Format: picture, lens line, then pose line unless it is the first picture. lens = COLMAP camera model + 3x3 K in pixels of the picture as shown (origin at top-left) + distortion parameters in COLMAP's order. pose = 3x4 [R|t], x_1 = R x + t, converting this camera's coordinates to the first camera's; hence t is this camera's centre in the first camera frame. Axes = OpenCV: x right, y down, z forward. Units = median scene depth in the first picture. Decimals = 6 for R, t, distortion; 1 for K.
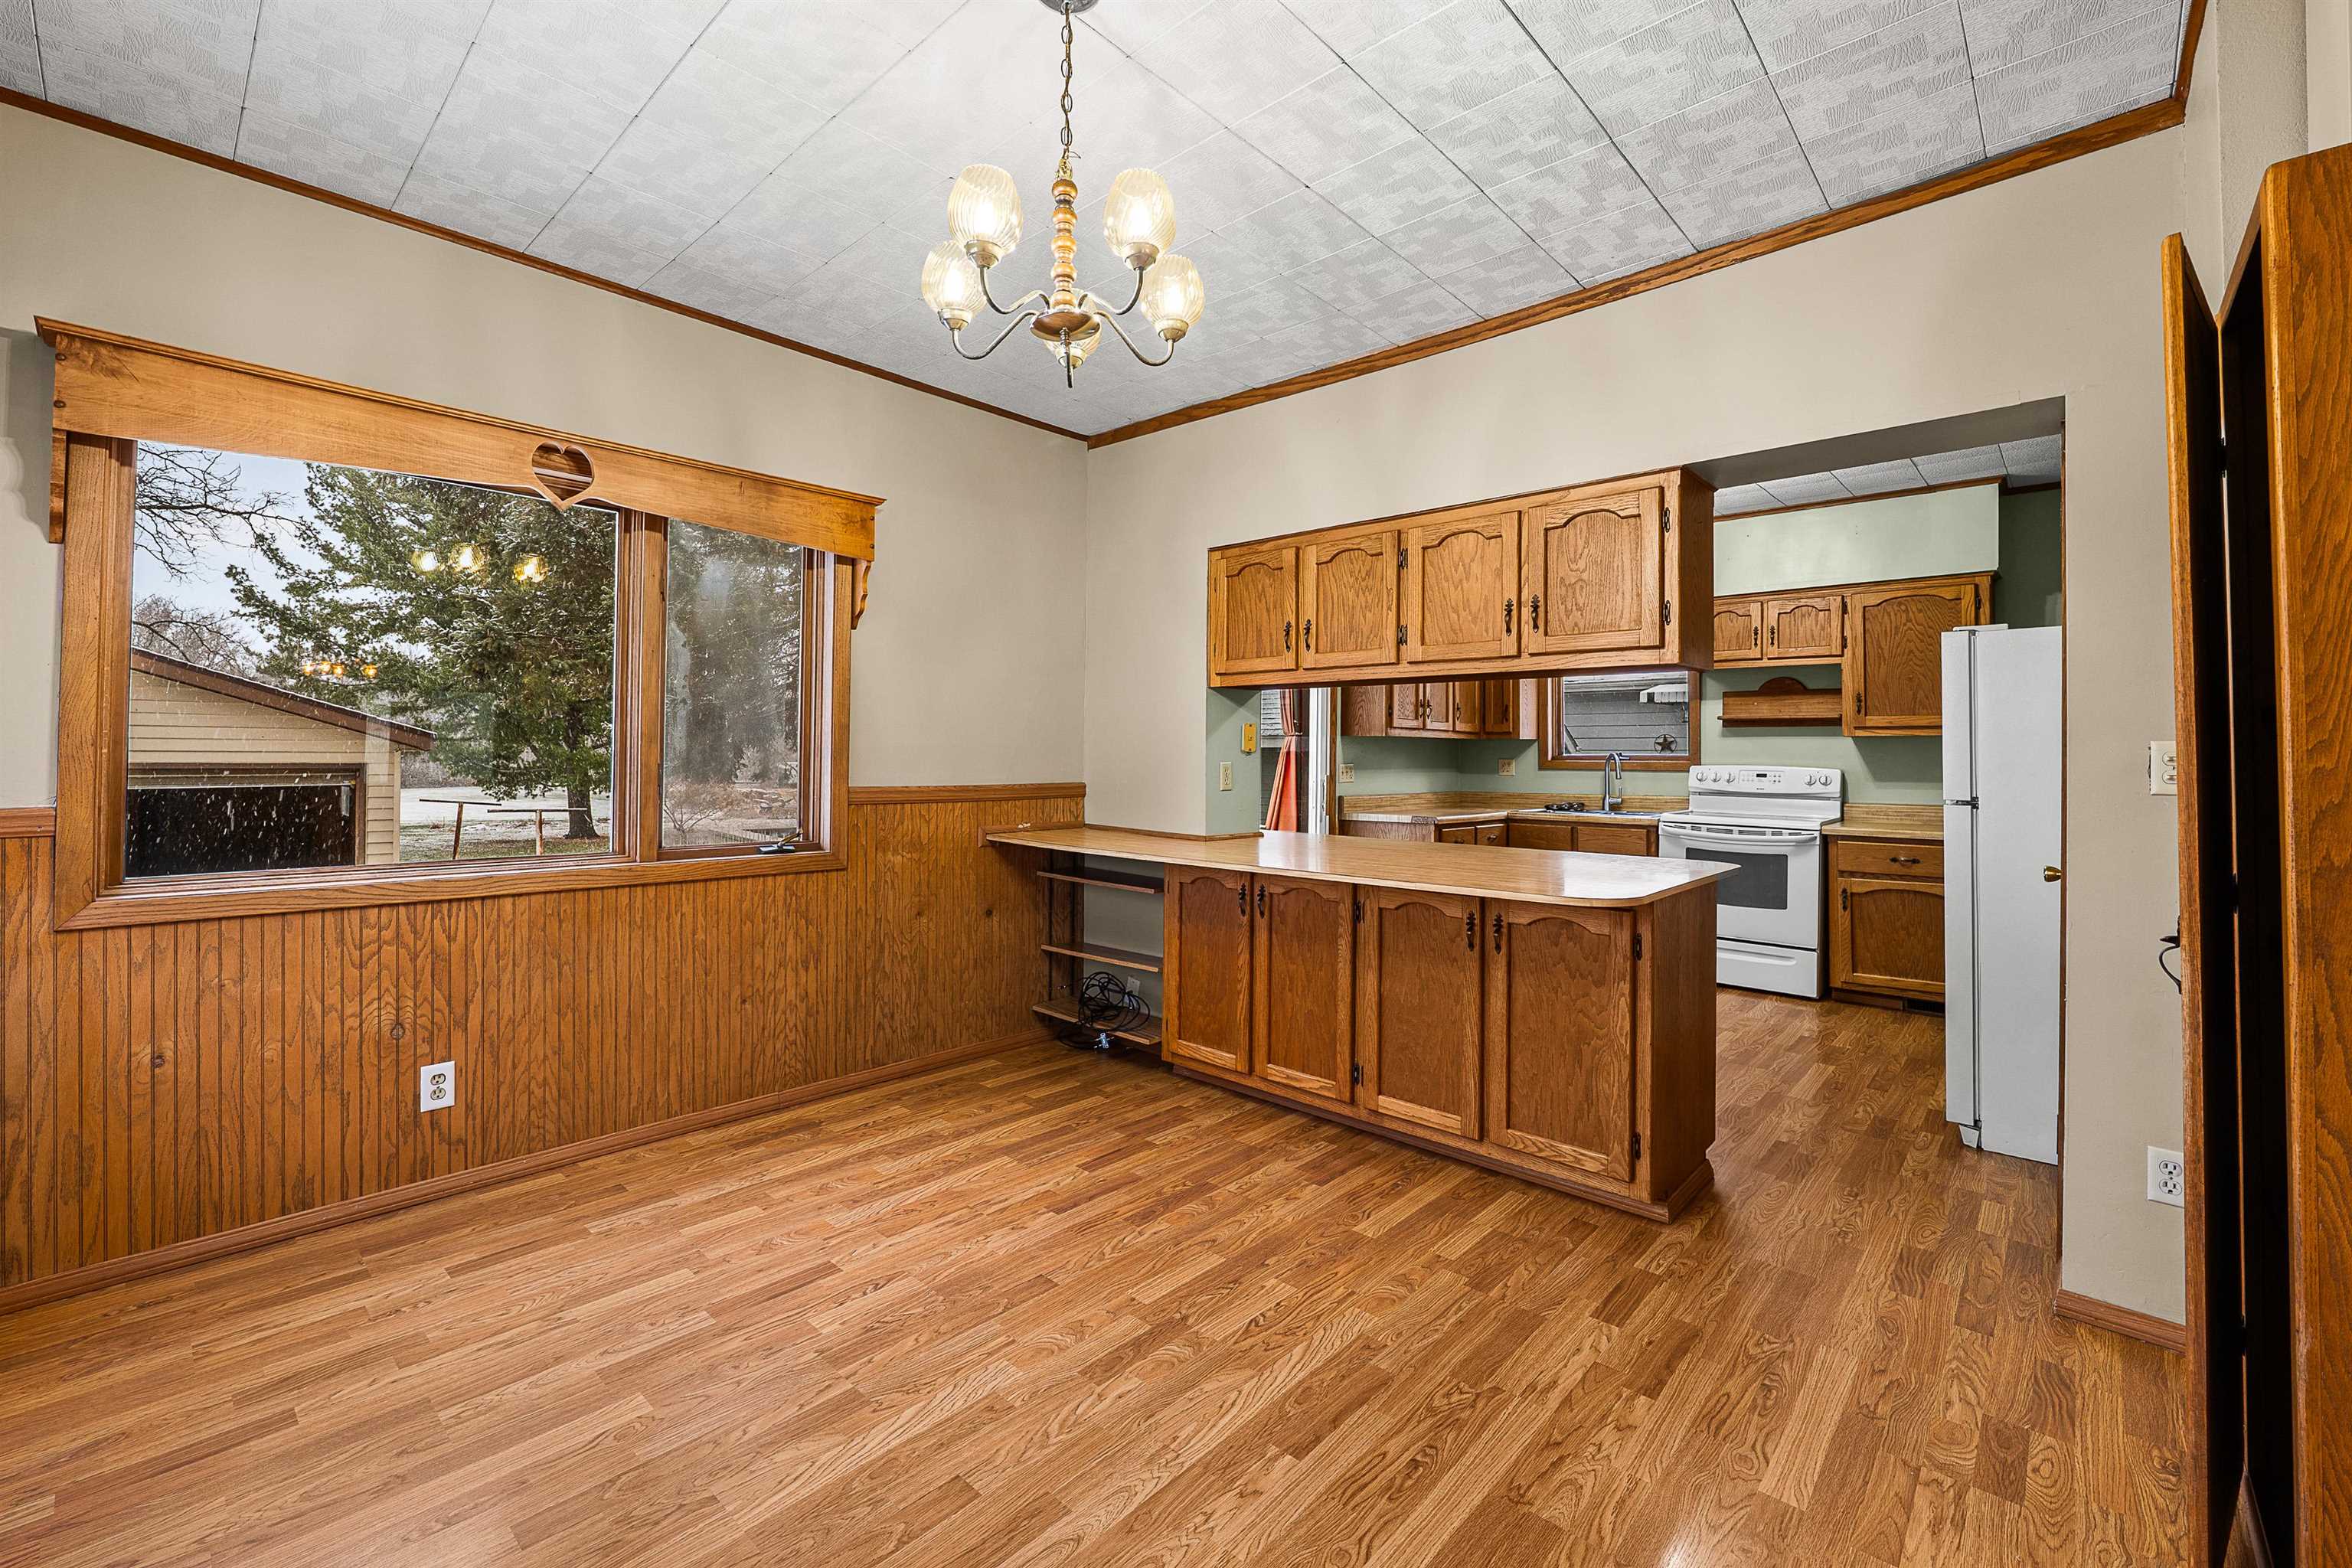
lens RADIAL K [[968.7, 0, 1129.9], [0, 968.7, 740.2], [0, 0, 1]] dist [-0.012266, 0.000391]
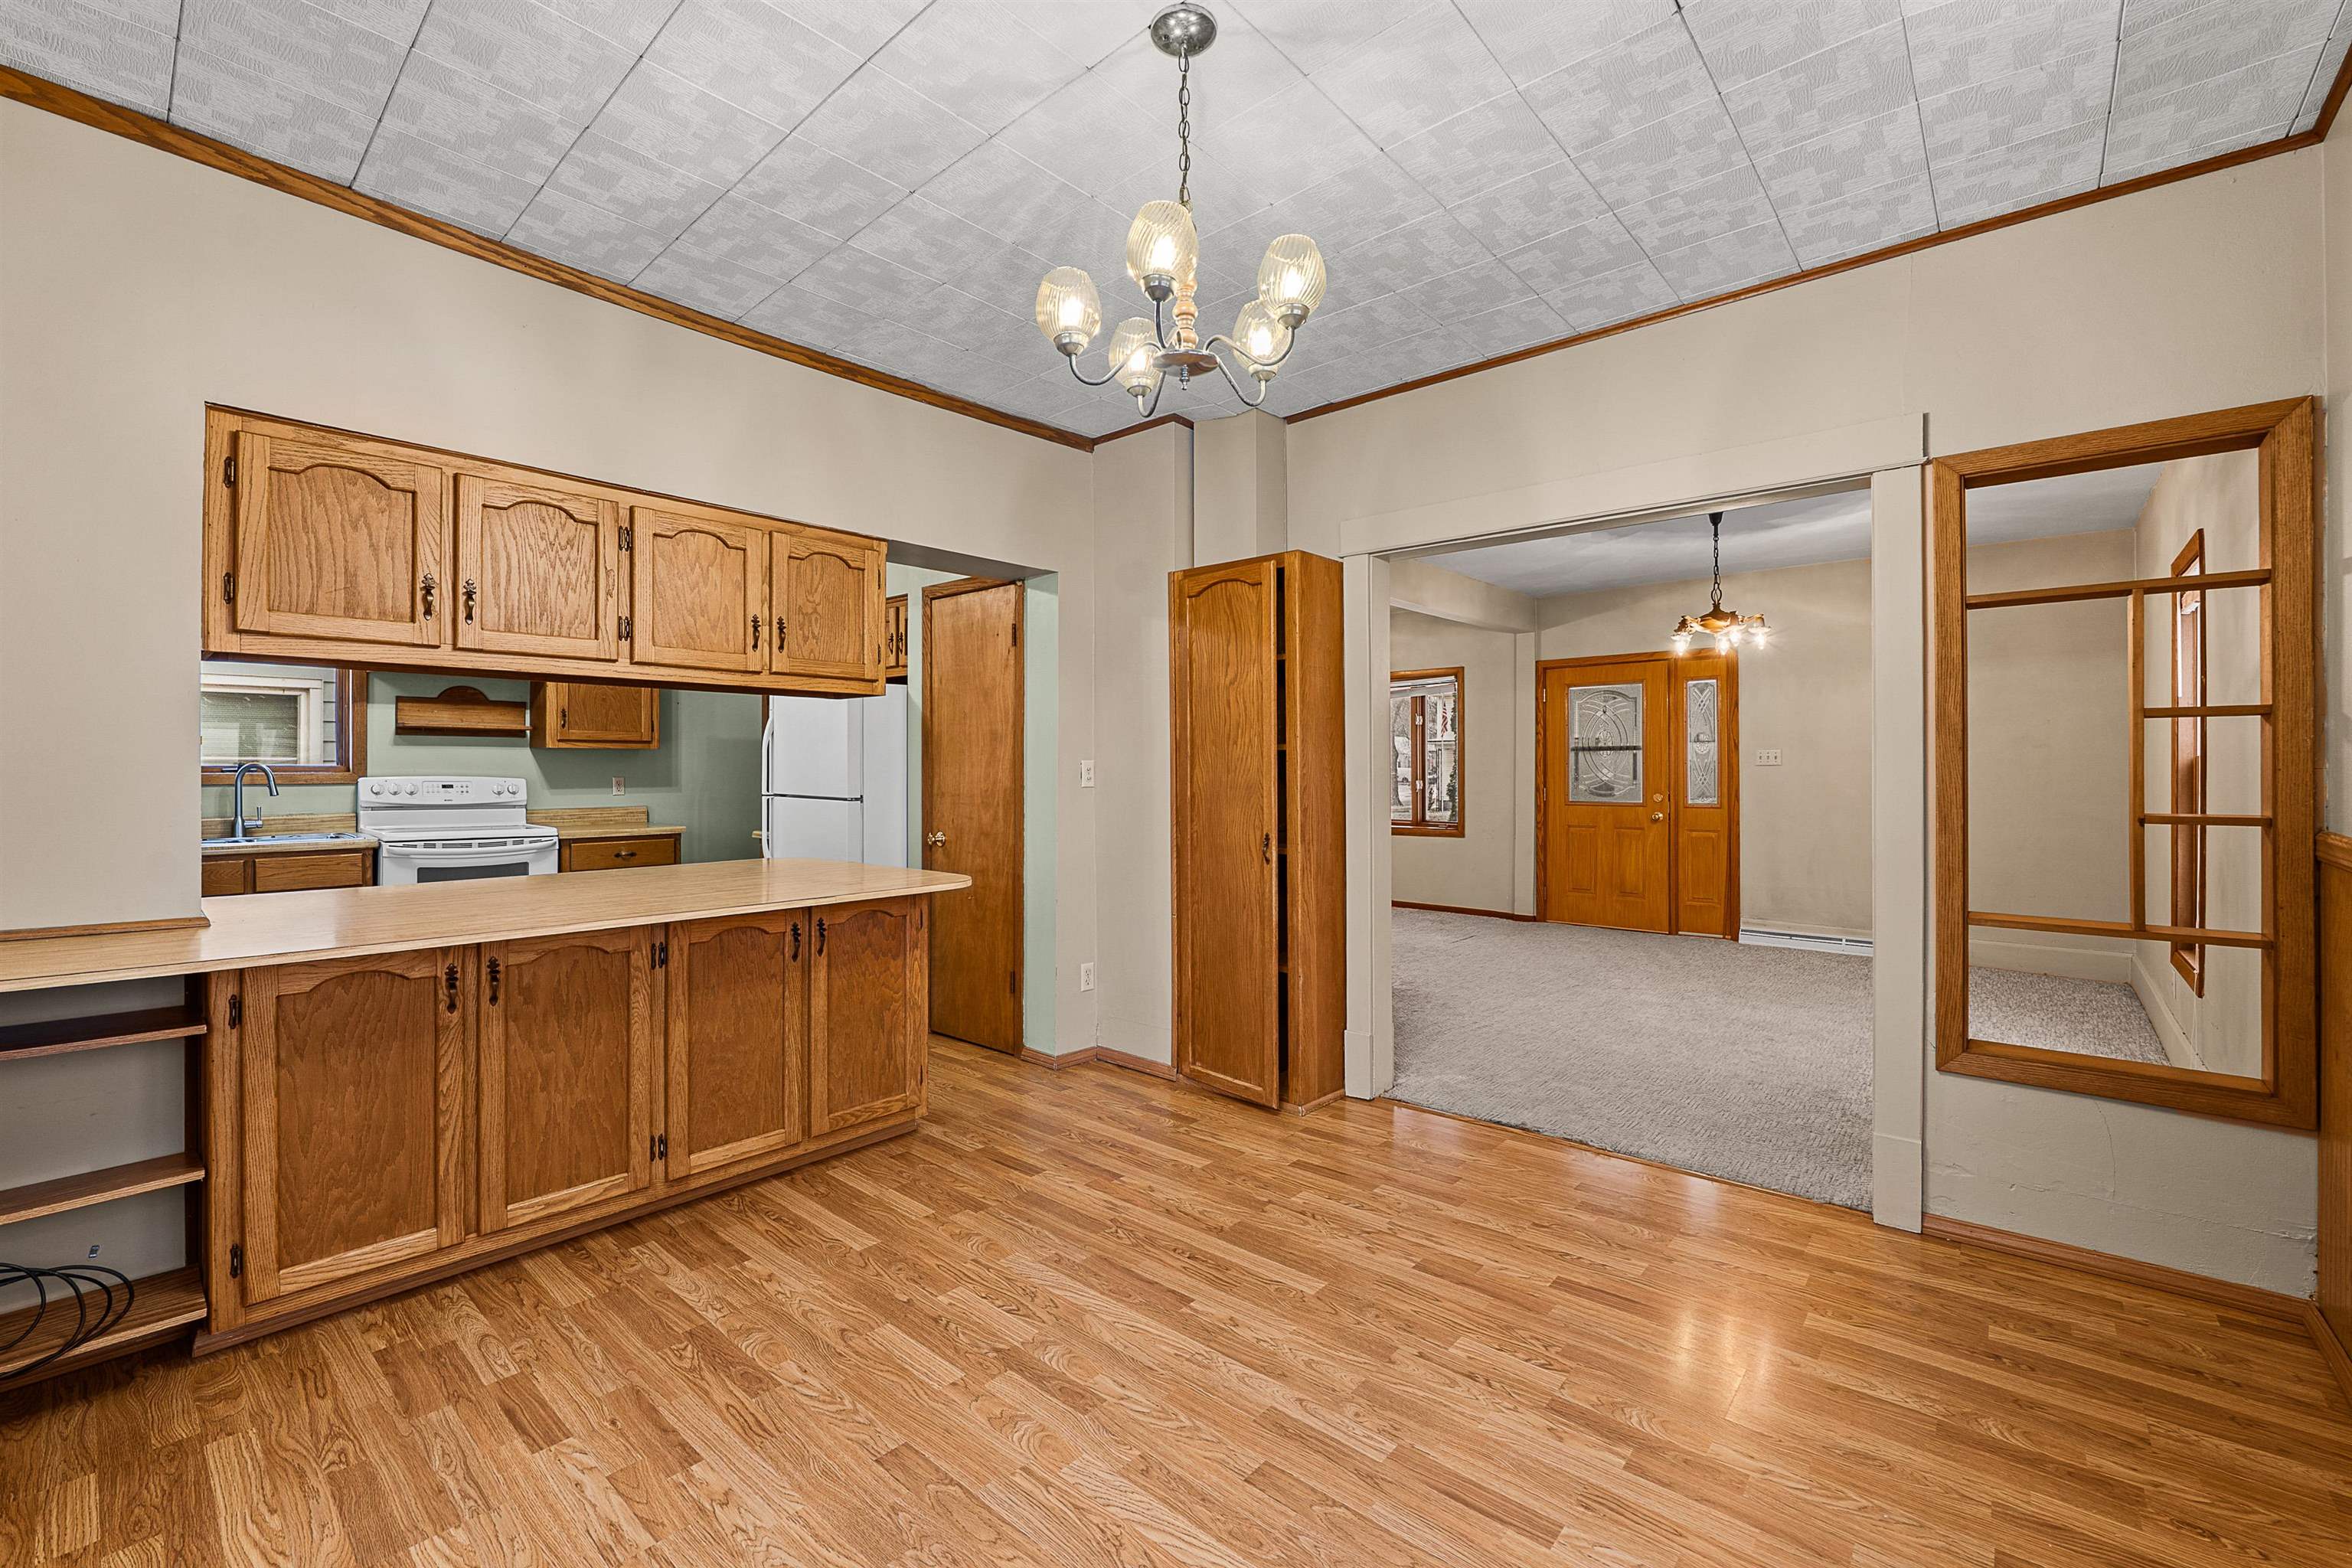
lens RADIAL K [[968.7, 0, 1170.6], [0, 968.7, 764.2], [0, 0, 1]] dist [-0.012266, 0.000391]
pose [[-0.033035, -0.003311, 0.999449, -0.706236], [-0.015894, 0.999870, 0.002787, 0.000514], [-0.999328, -0.015793, -0.033083, 0.663878]]
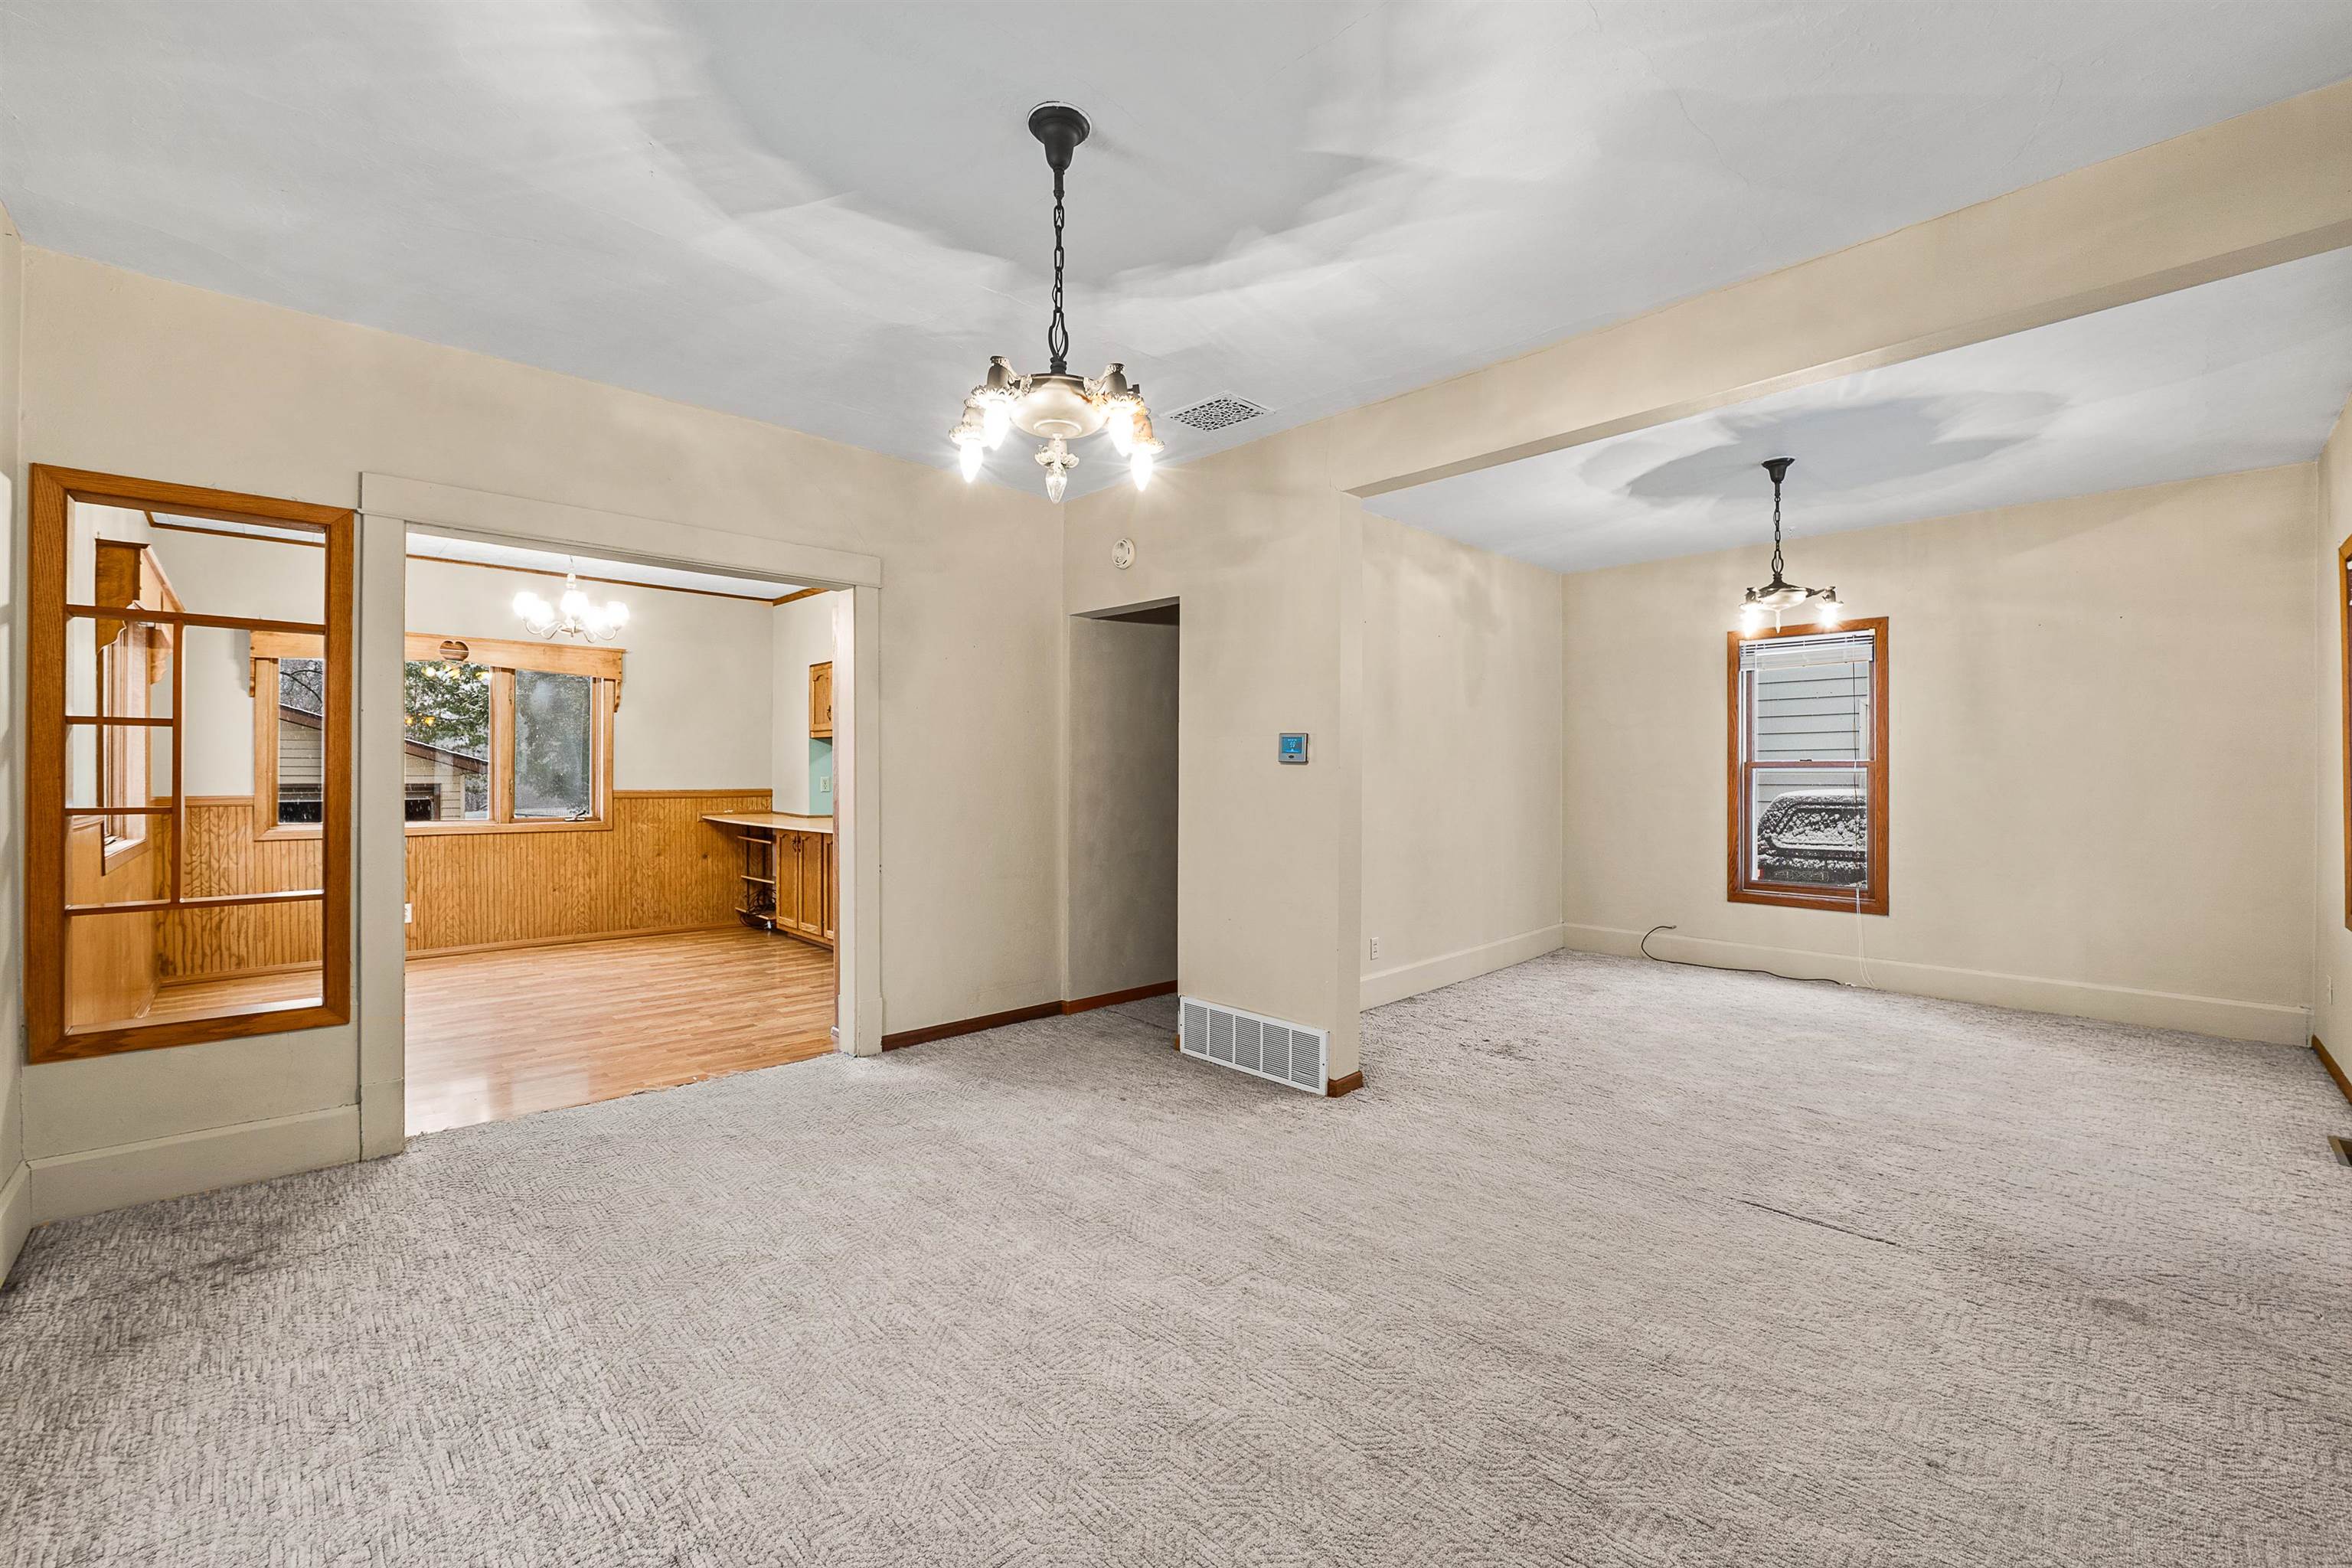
lens RADIAL K [[968.7, 0, 1176.8], [0, 968.7, 775.7], [0, 0, 1]] dist [-0.012266, 0.000391]
pose [[0.998565, -0.005822, -0.053237, 0.483336], [0.006648, 0.999860, 0.015357, -0.002667], [0.053141, -0.015689, 0.998464, -0.465494]]
